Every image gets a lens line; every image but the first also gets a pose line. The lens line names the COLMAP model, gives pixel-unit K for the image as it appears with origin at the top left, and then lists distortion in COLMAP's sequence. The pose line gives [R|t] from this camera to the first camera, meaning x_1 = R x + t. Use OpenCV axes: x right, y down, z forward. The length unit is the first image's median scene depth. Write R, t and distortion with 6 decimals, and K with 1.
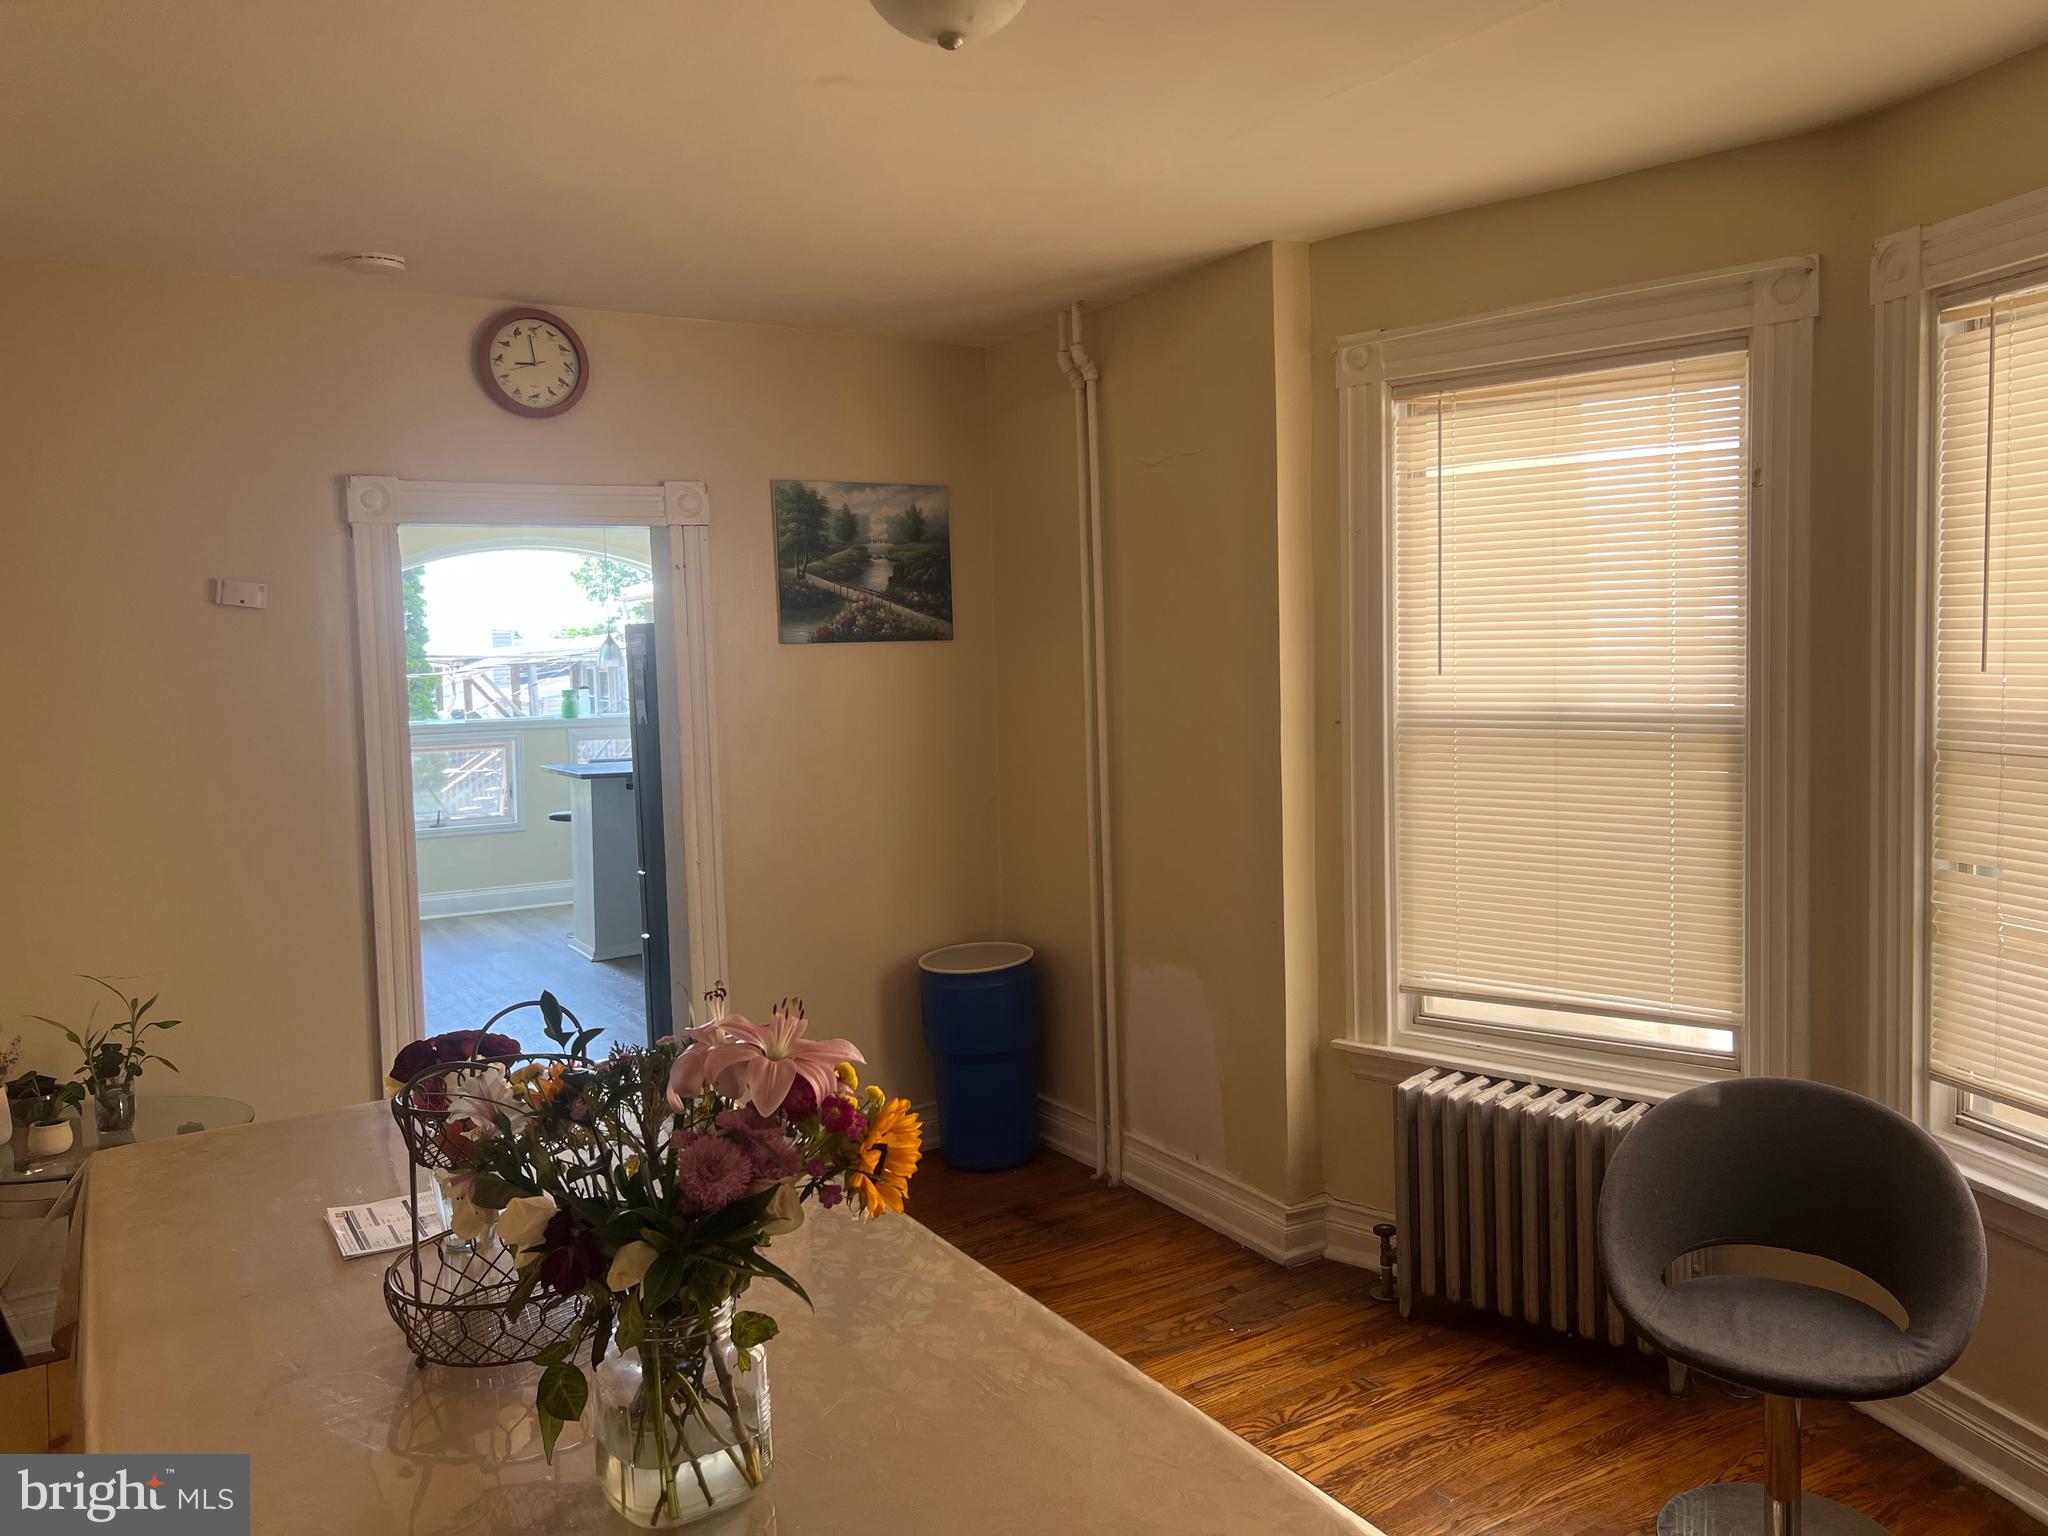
lens RADIAL K [[1542.1, 0, 1018.6], [0, 1542.1, 761.8], [0, 0, 1]] dist [0.072532, -0.082079]
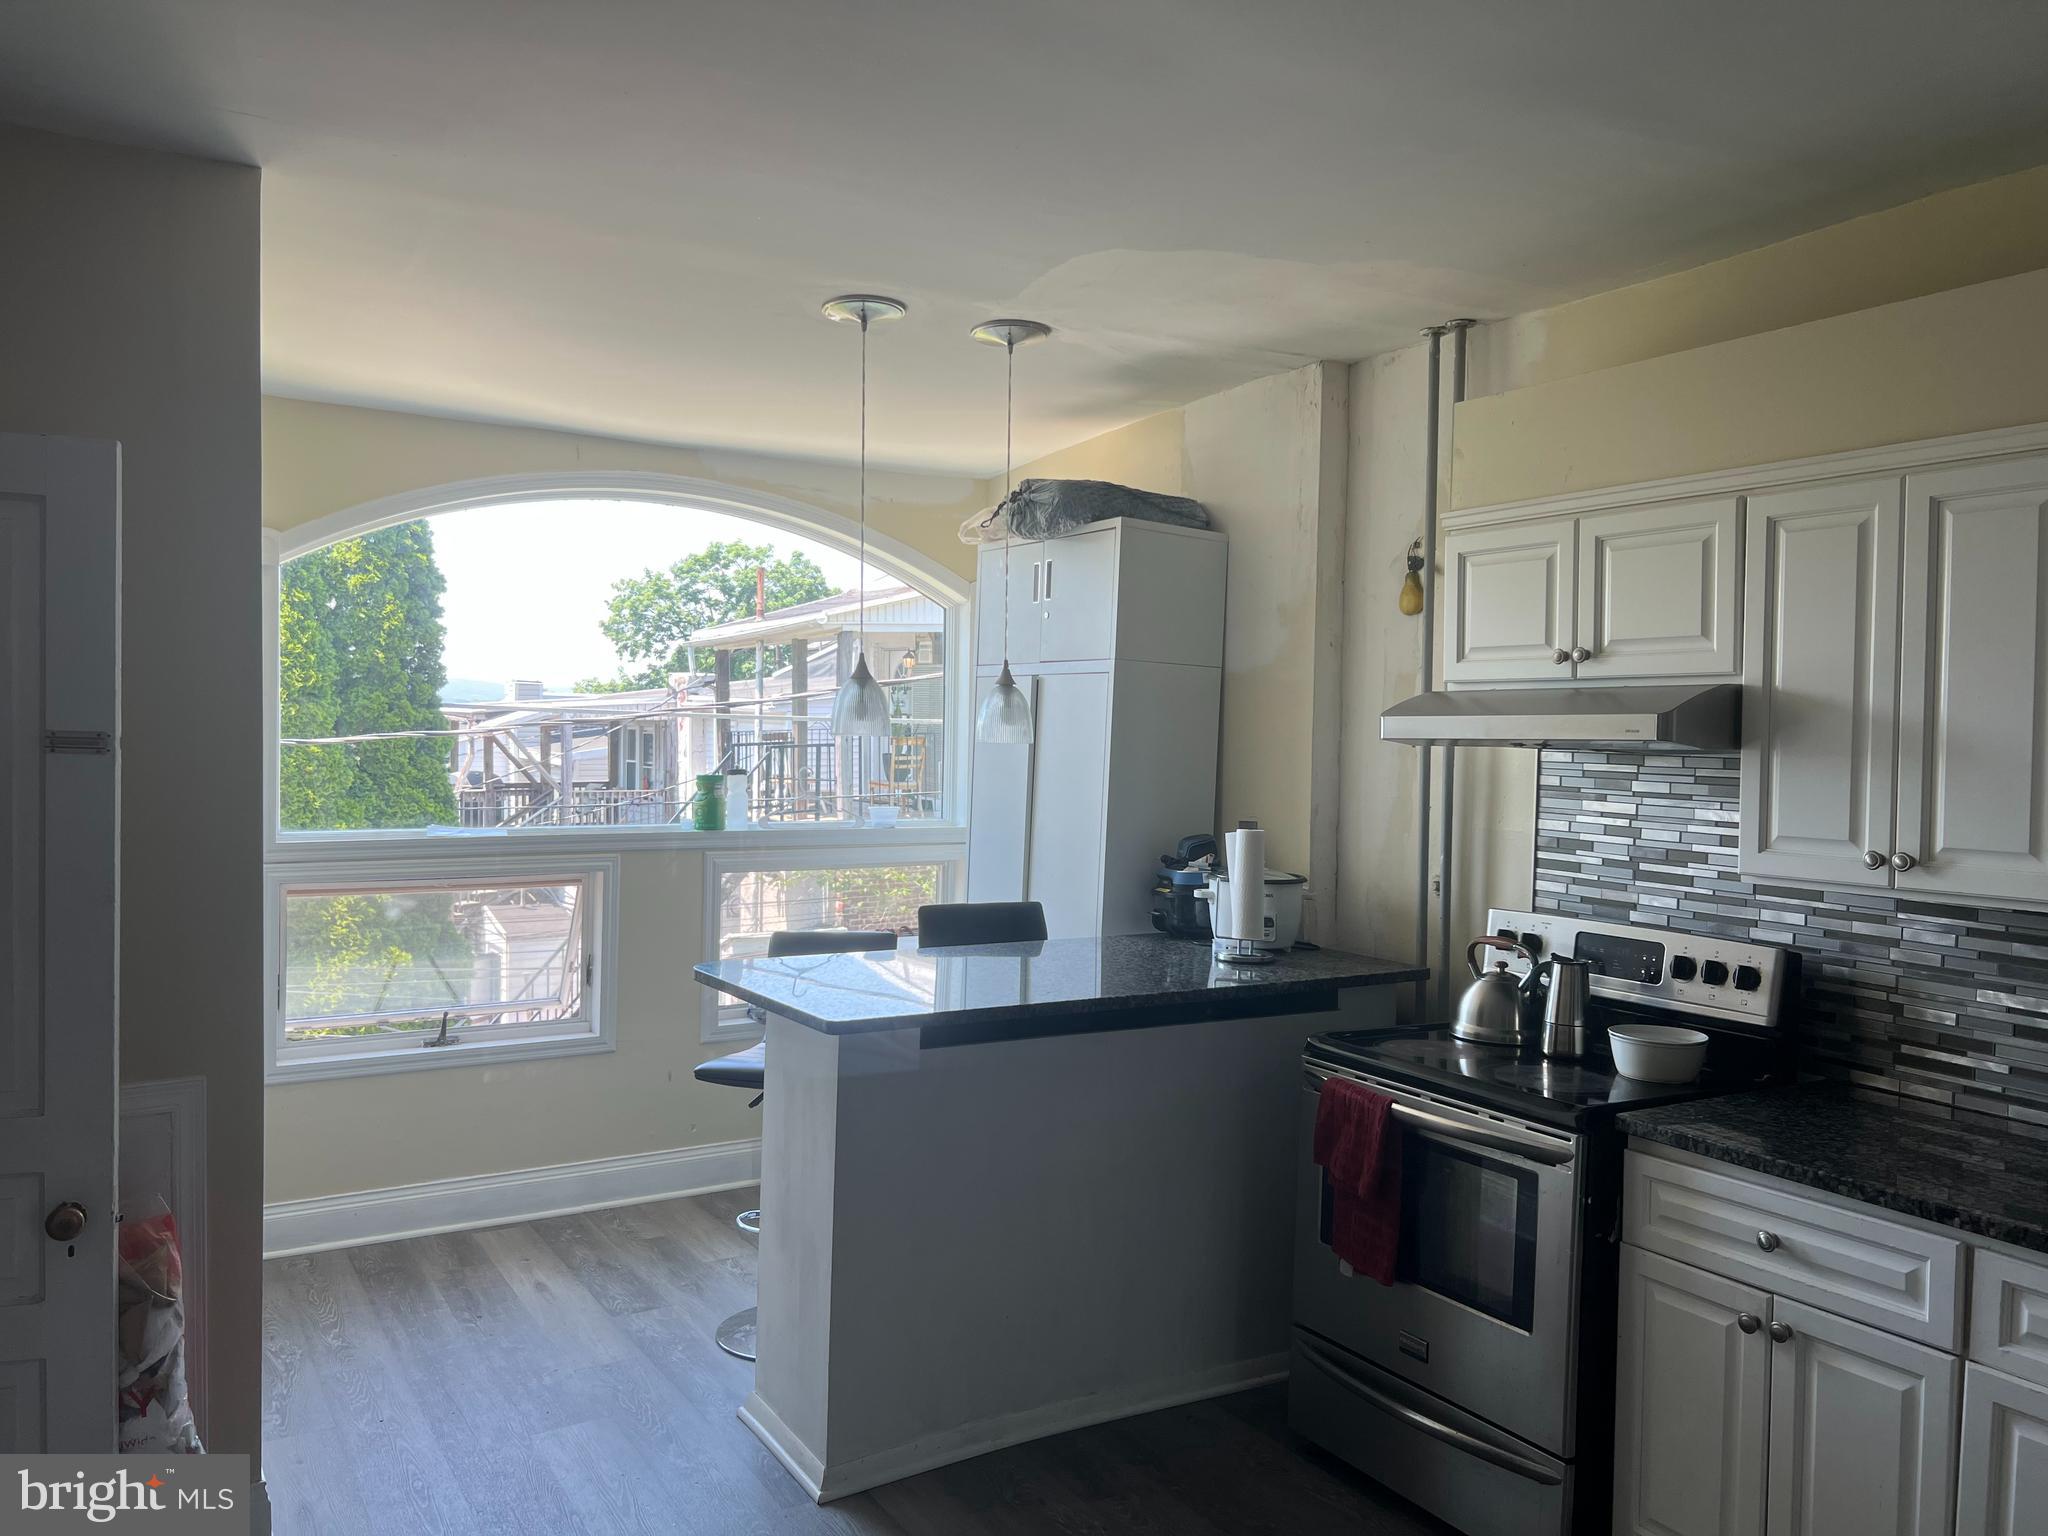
lens RADIAL K [[1542.1, 0, 1018.6], [0, 1542.1, 761.8], [0, 0, 1]] dist [0.072532, -0.082079]
pose [[0.999150, 0.040598, -0.007090, -0.388349], [-0.040894, 0.997994, -0.048324, -0.062690], [0.005114, 0.048573, 0.998807, 1.026483]]
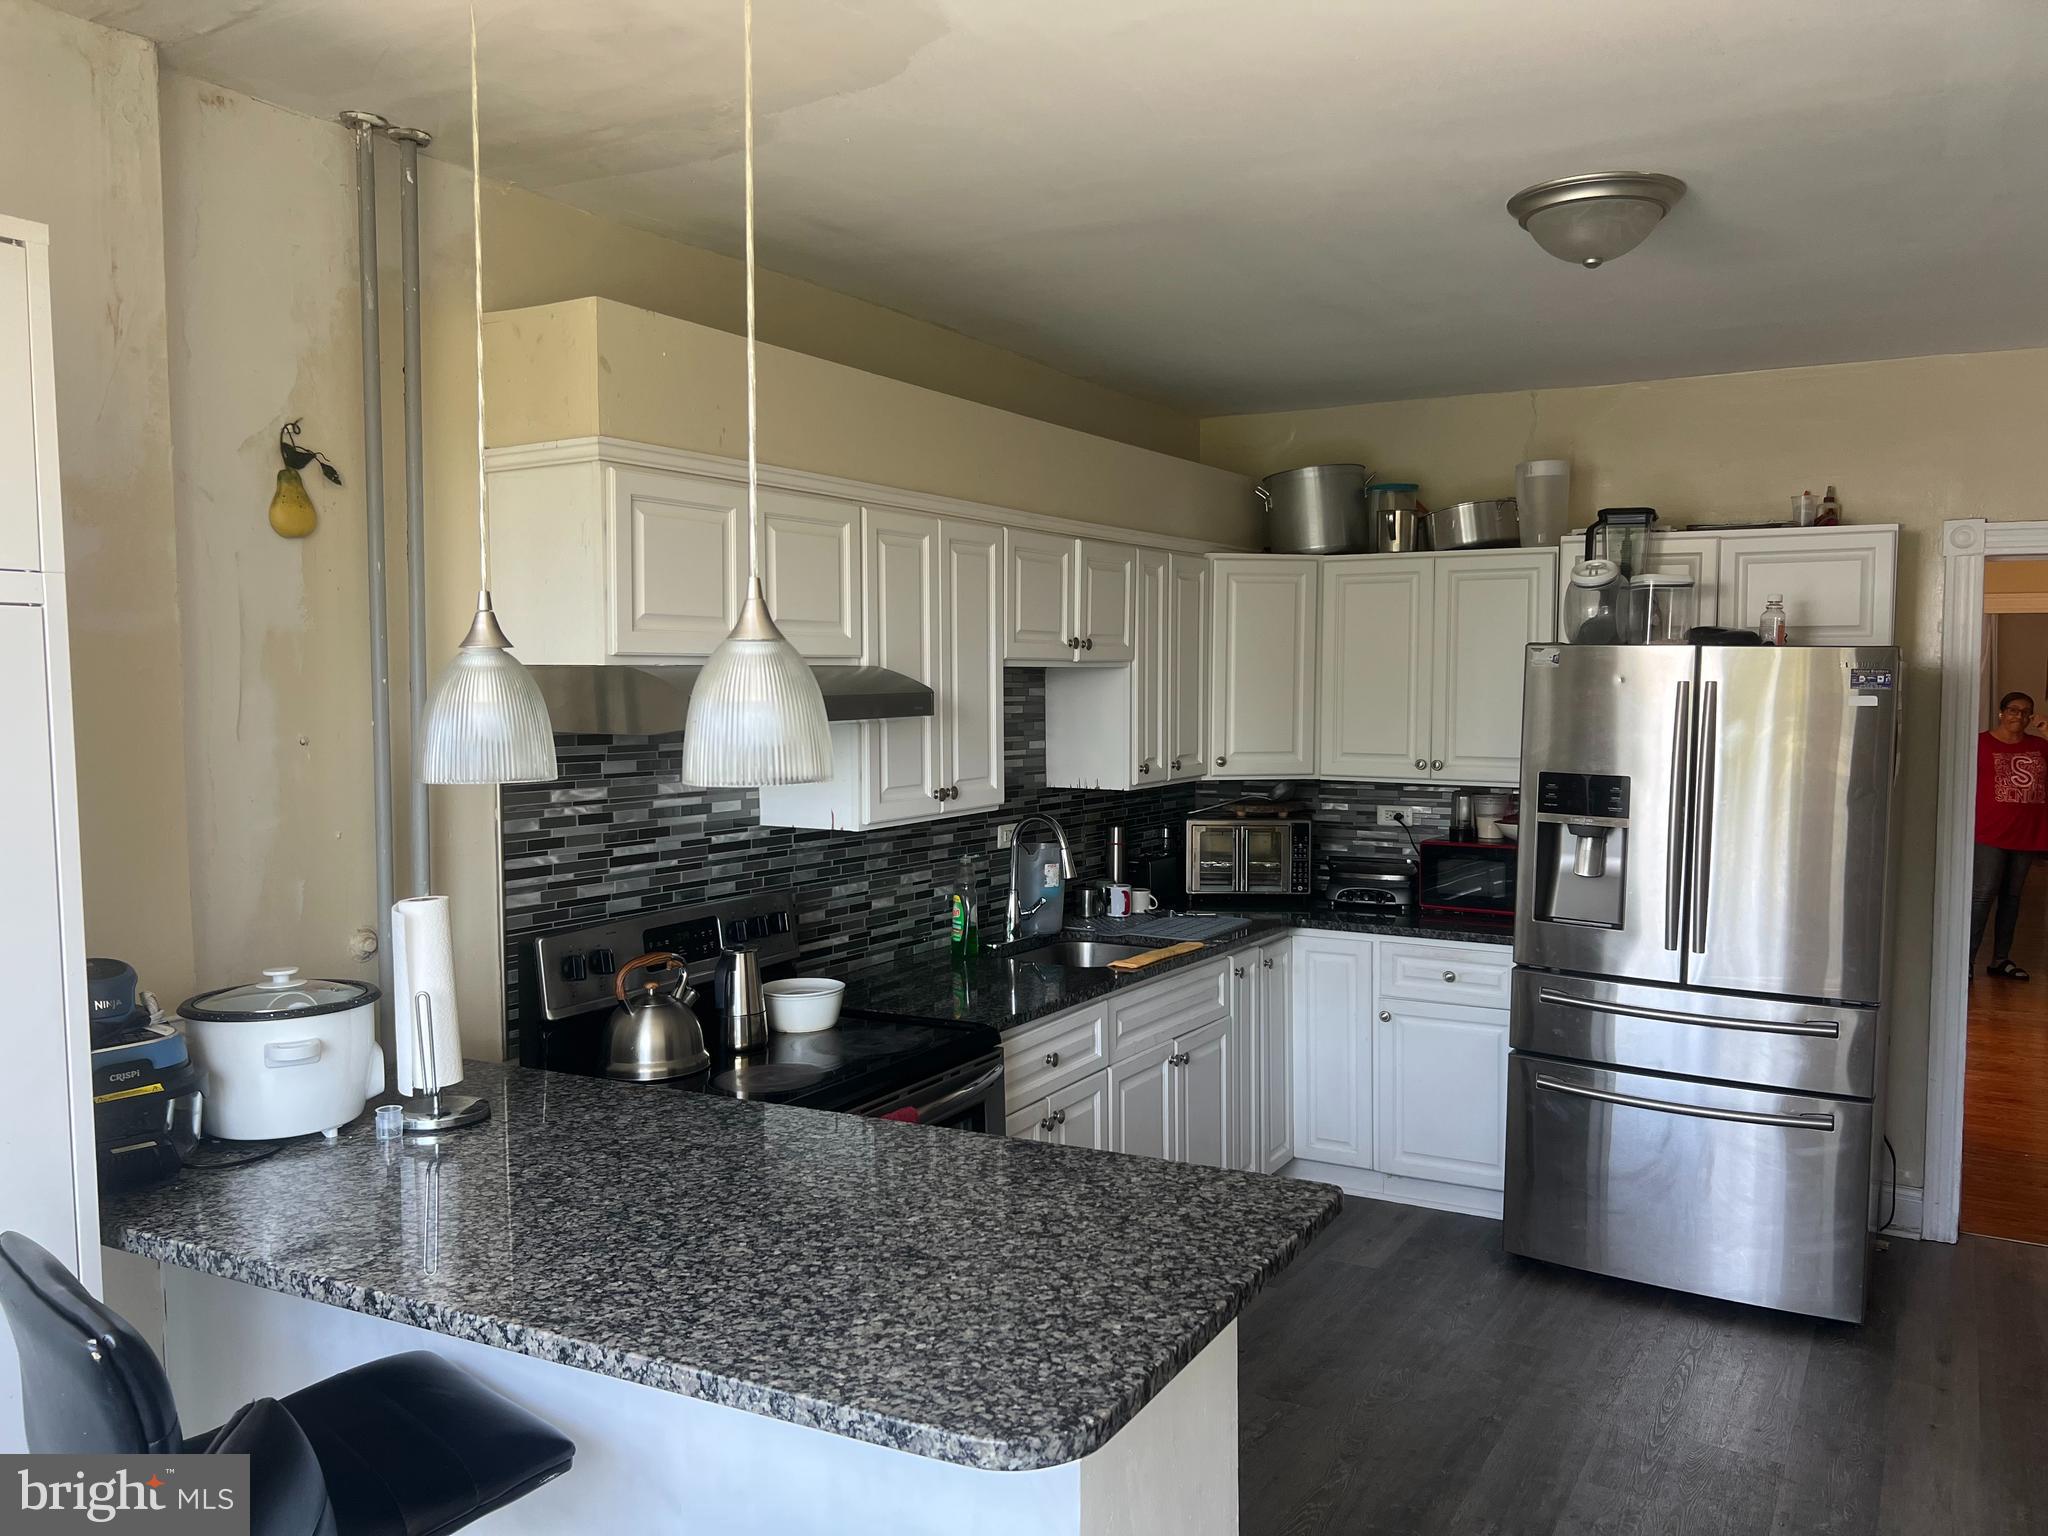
lens RADIAL K [[1542.1, 0, 1018.6], [0, 1542.1, 761.8], [0, 0, 1]] dist [0.072532, -0.082079]
pose [[-0.448118, -0.029329, 0.893493, -1.182052], [0.075484, 0.994651, 0.070507, -0.207488], [-0.890782, 0.099040, -0.443507, 2.771607]]
